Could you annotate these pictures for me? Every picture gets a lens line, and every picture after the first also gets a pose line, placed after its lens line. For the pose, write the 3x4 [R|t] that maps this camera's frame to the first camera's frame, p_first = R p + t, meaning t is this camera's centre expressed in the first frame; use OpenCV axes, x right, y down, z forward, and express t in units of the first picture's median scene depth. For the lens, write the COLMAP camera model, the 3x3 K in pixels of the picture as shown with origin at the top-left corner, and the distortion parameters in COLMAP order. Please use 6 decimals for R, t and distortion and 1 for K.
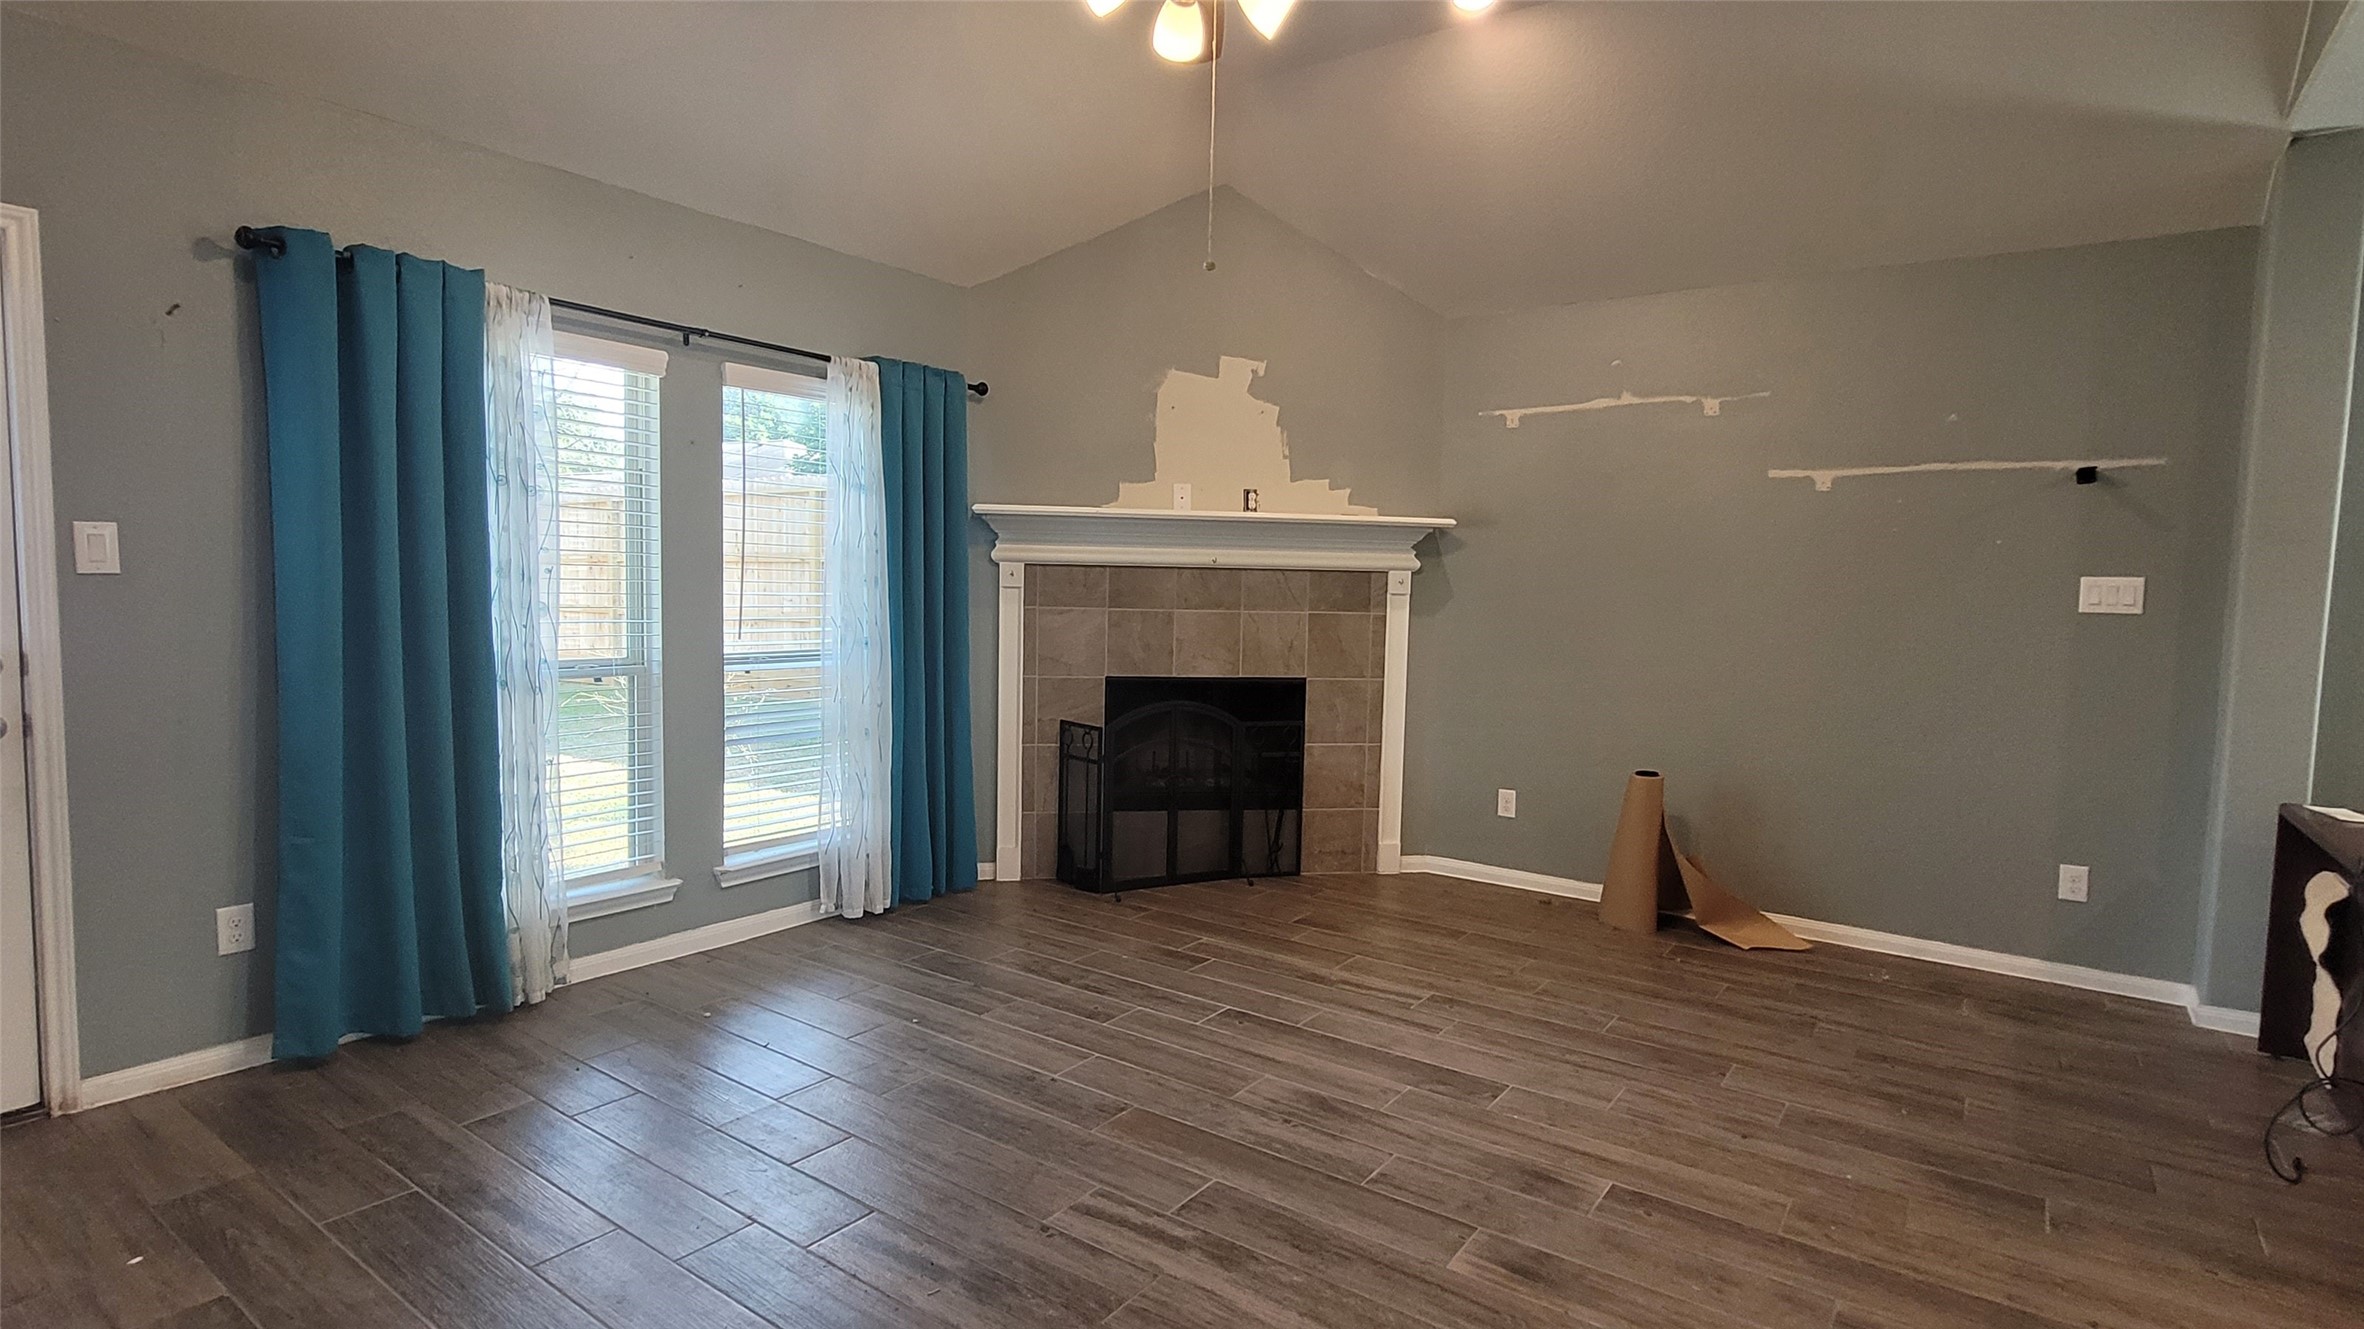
lens RADIAL K [[1171.9, 0, 1183.2], [0, 1171.9, 660.5], [0, 0, 1]] dist [0.001899, -0.001023]
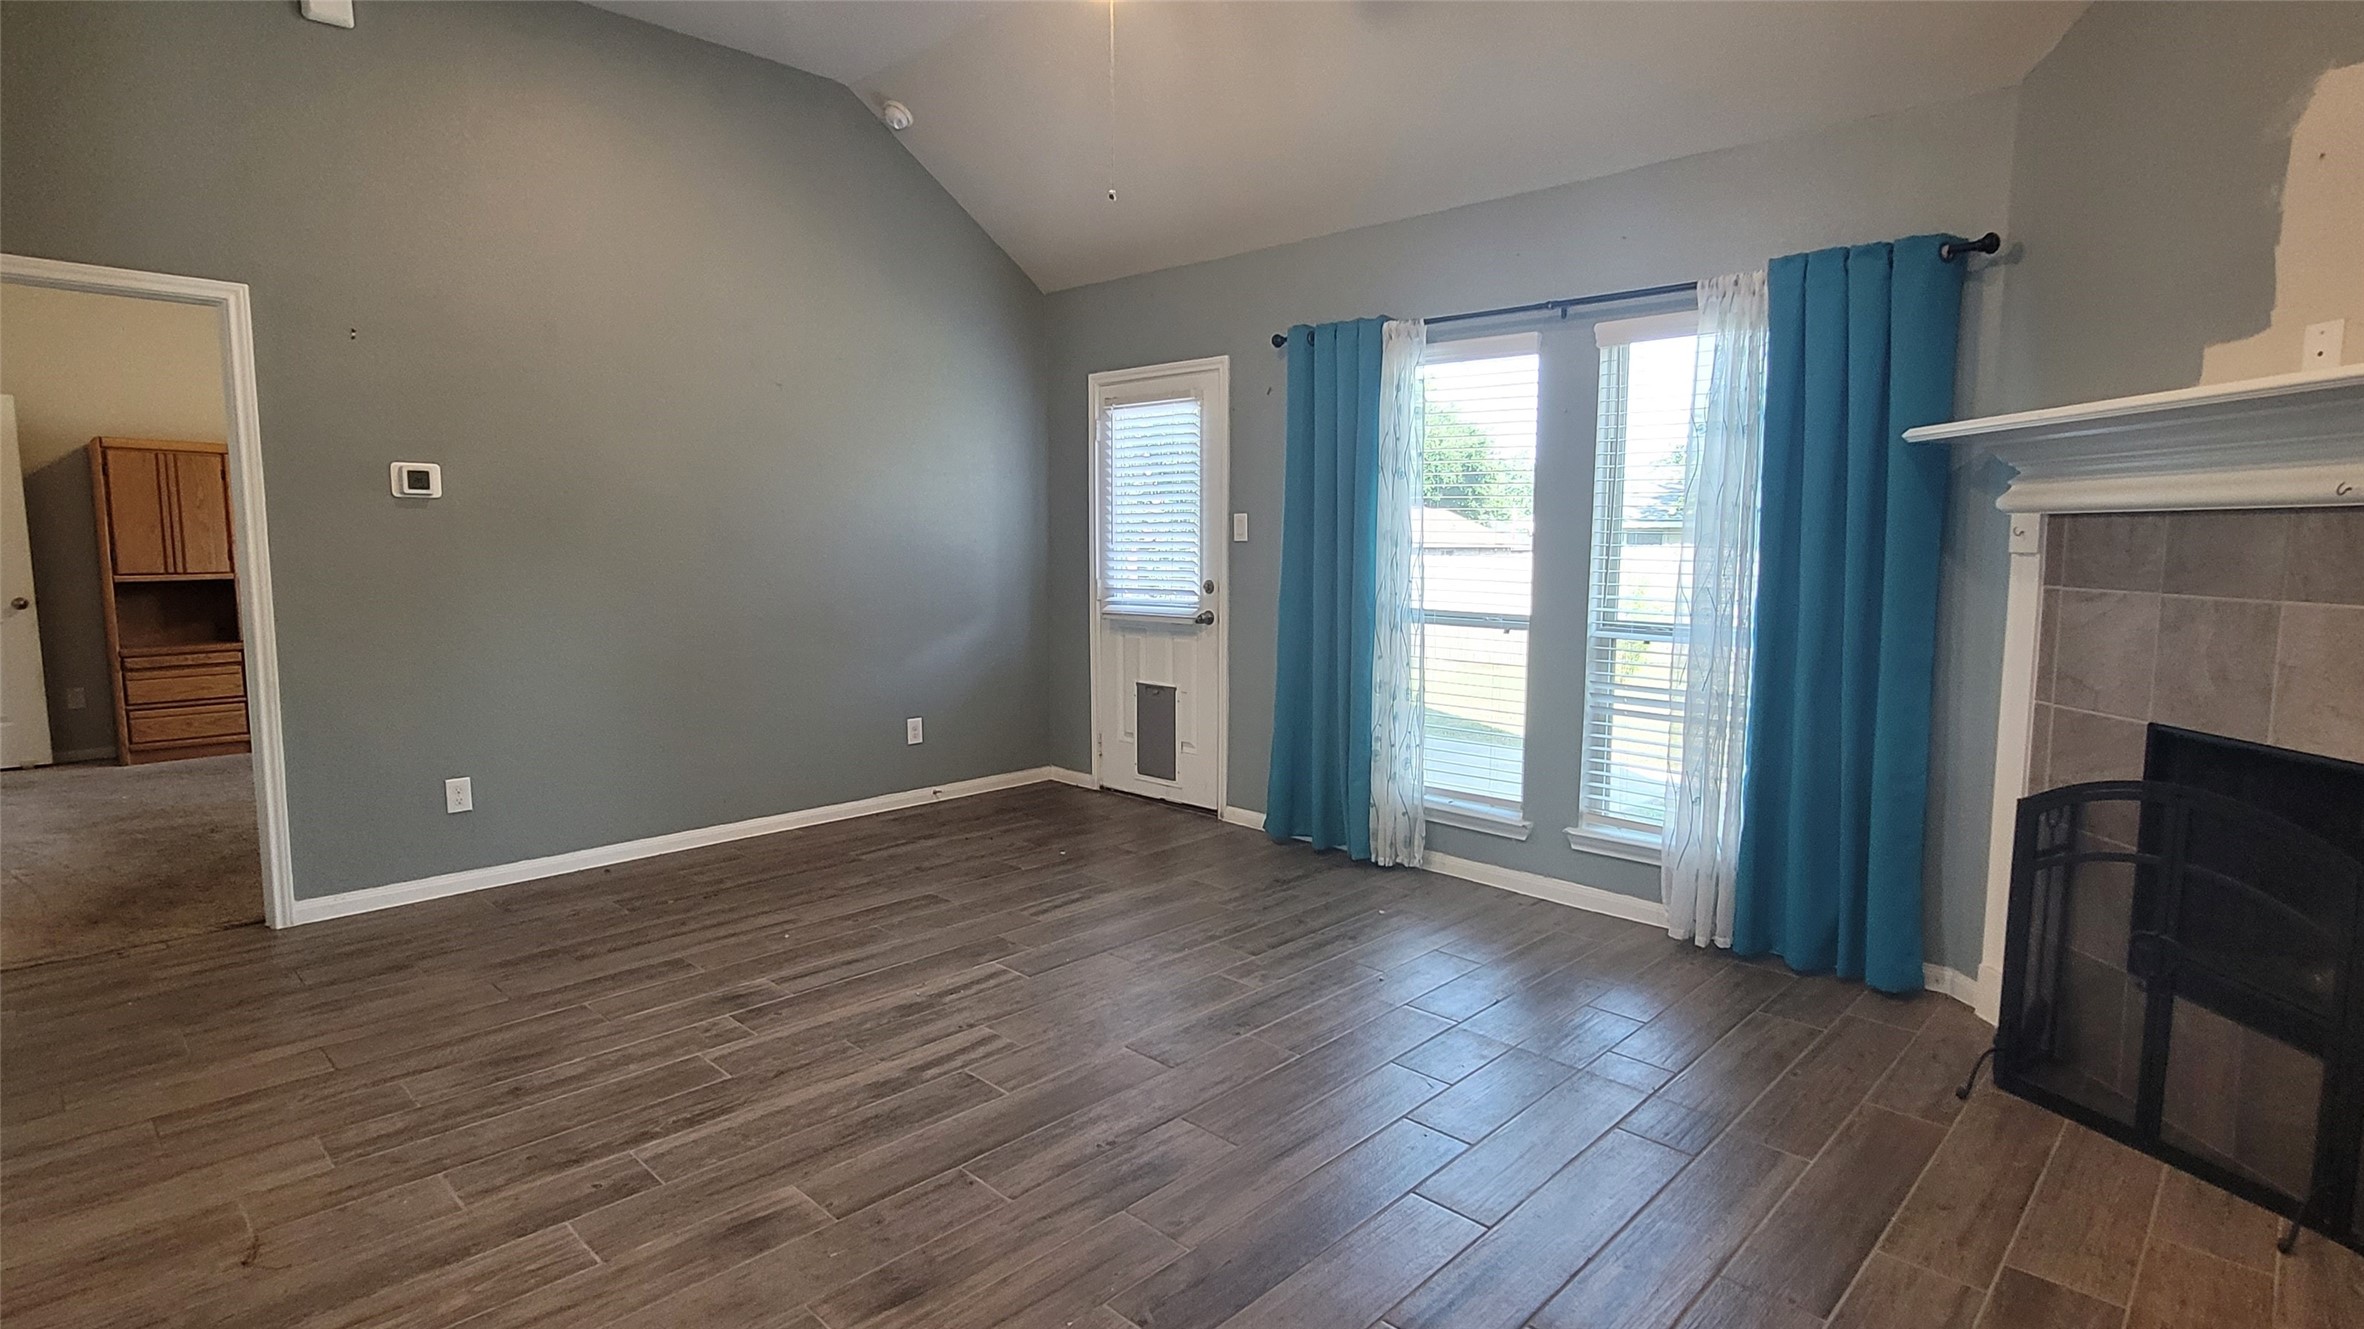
lens RADIAL K [[1171.9, 0, 1193.4], [0, 1171.9, 657.3], [0, 0, 1]] dist [0.001899, -0.001023]
pose [[-0.141151, 0.079084, -0.986824, 0.577069], [-0.079320, 0.992696, 0.090901, -0.032842], [0.986805, 0.091106, -0.133847, 0.720498]]
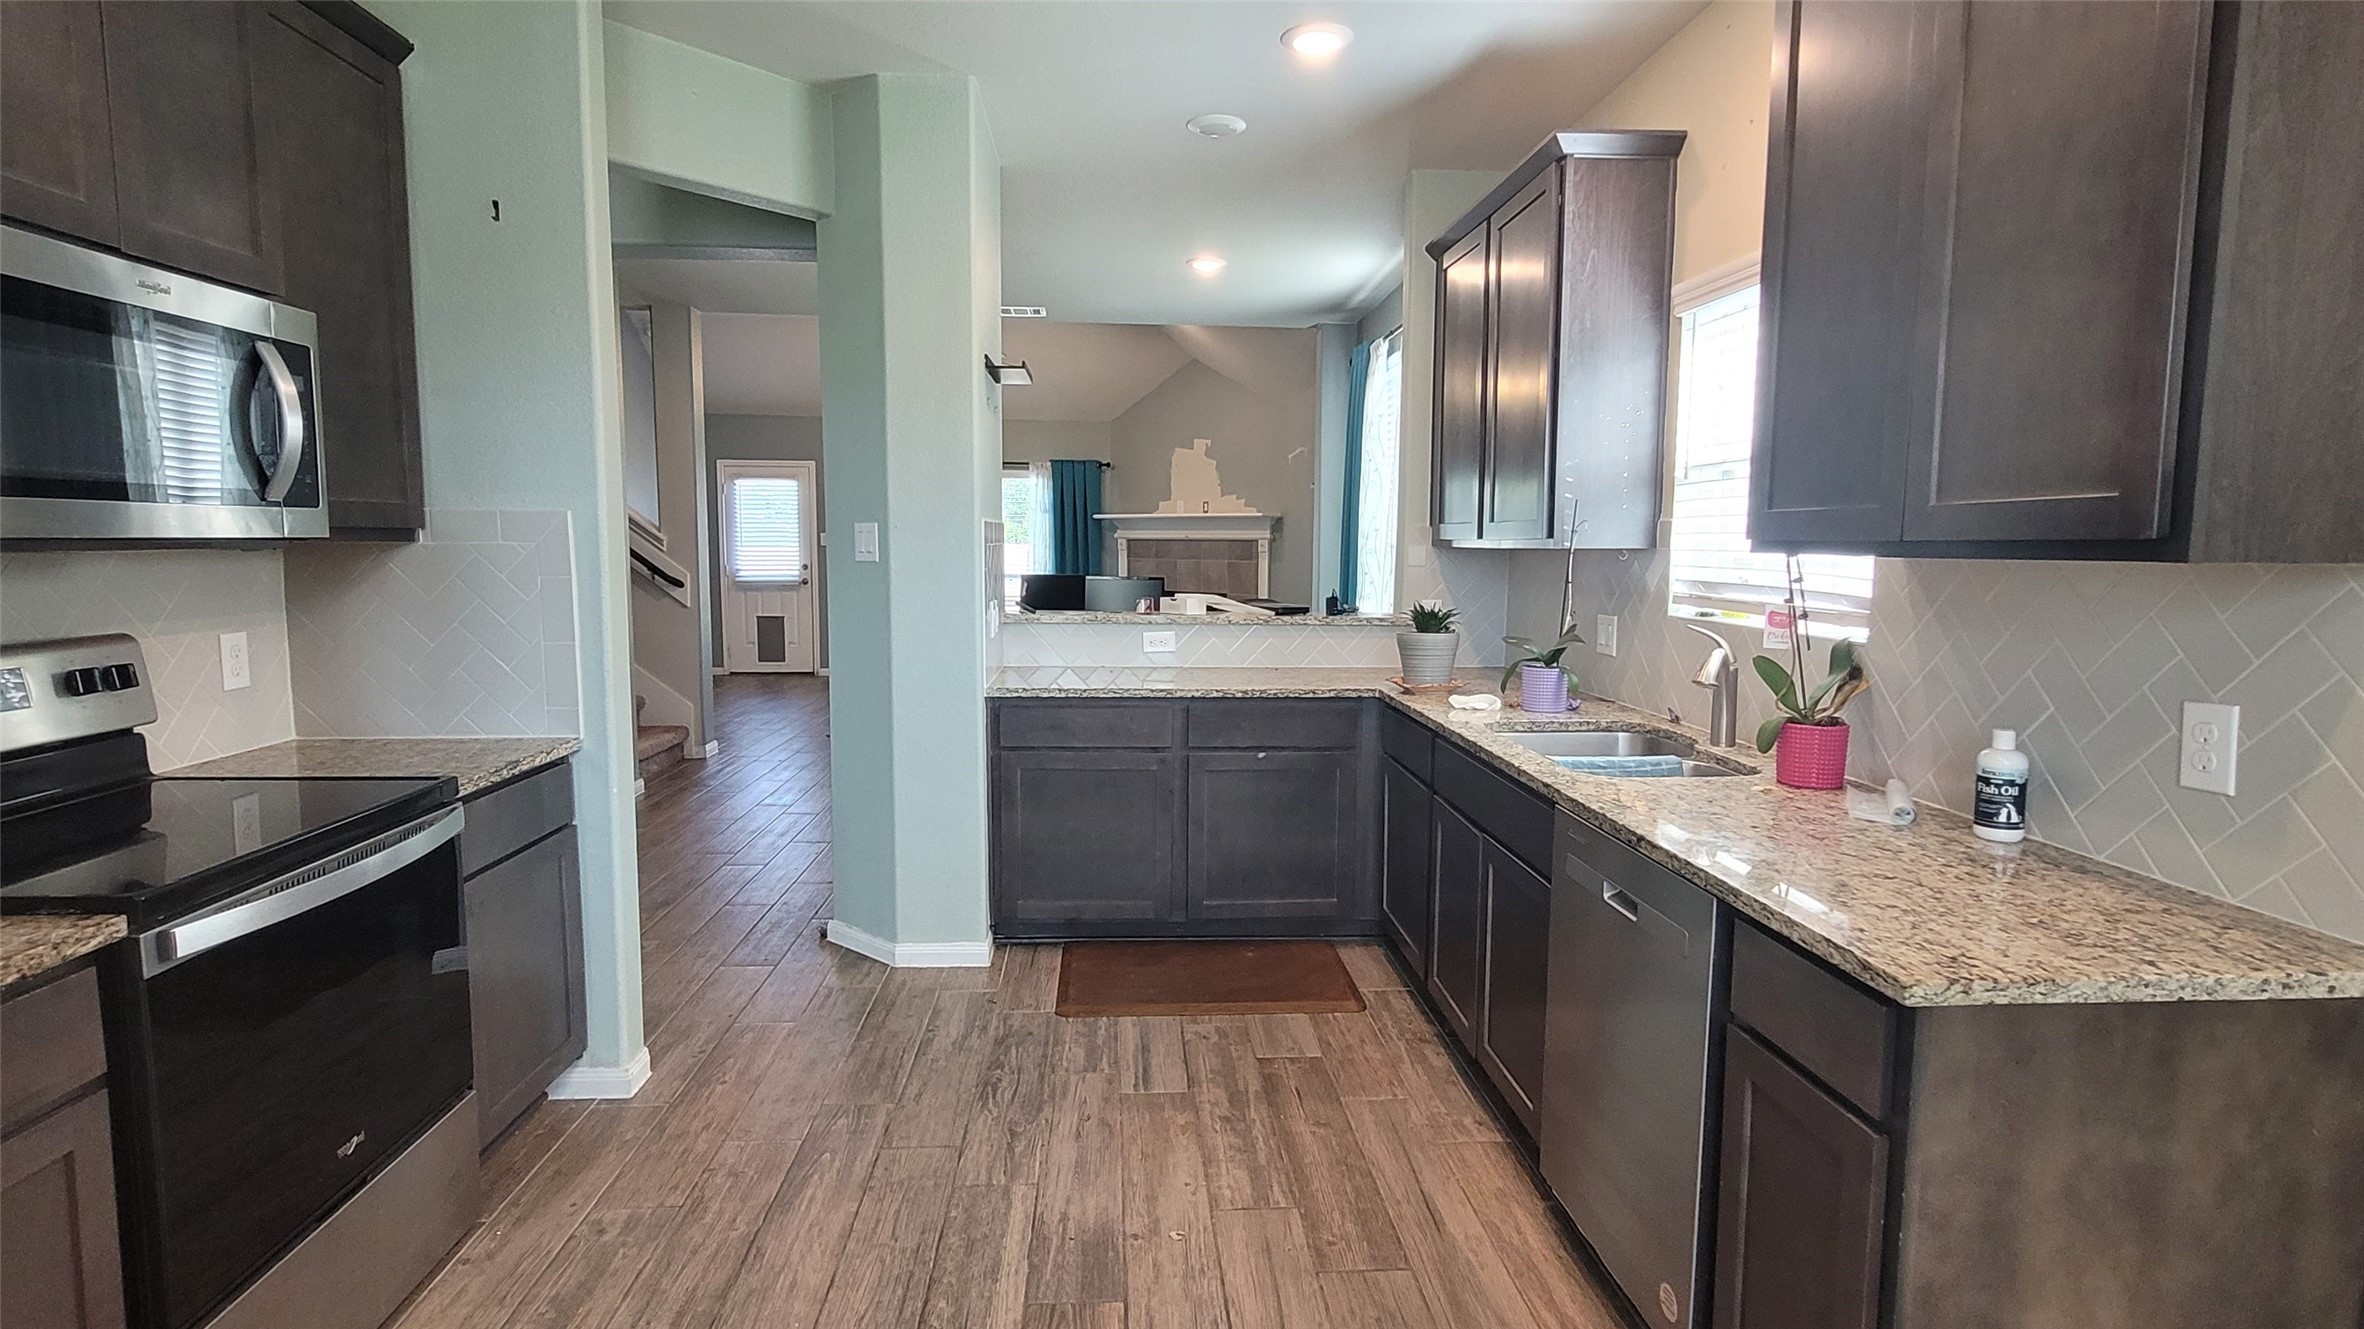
lens RADIAL K [[1171.9, 0, 1183.5], [0, 1171.9, 658.1], [0, 0, 1]] dist [0.001899, -0.001023]
pose [[0.635444, 0.060226, -0.769794, 1.865299], [-0.051138, 0.998047, 0.035870, 0.065743], [0.770452, 0.016572, 0.637283, -0.395168]]
